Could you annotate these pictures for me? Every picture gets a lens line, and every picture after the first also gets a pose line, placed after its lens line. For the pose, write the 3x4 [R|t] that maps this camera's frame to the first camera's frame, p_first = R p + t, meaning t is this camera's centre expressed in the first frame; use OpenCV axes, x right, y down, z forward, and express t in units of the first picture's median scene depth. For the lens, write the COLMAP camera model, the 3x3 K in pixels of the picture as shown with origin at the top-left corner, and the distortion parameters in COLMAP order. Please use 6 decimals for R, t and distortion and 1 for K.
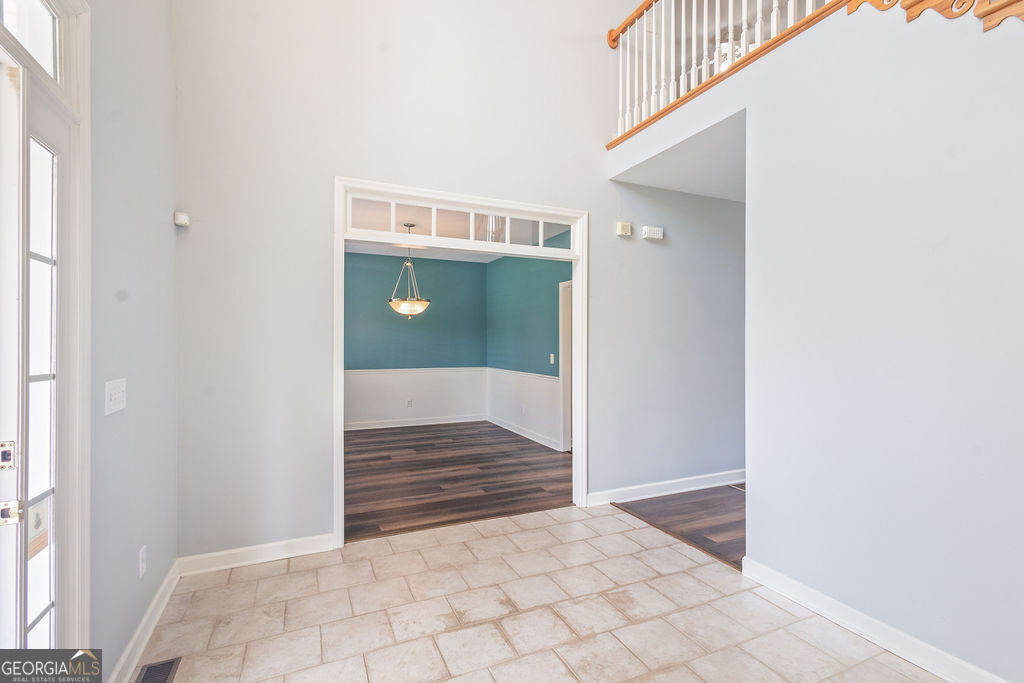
lens RADIAL K [[470.3, 0, 512.9], [0, 470.3, 343.1], [0, 0, 1]] dist [0.013737, -0.004060]
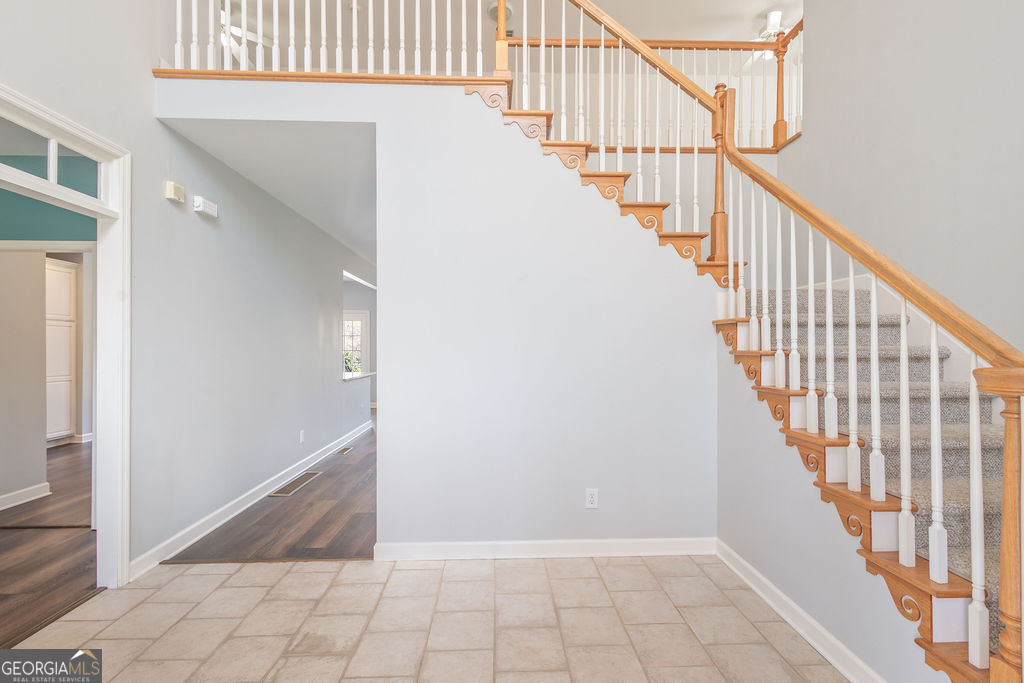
lens RADIAL K [[470.3, 0, 512.8], [0, 470.3, 344.5], [0, 0, 1]] dist [0.013737, -0.004060]
pose [[0.383115, 0.003863, 0.923693, -0.314957], [0.003470, 0.999978, -0.005621, 0.009699], [-0.923694, 0.005358, 0.383093, 0.259554]]
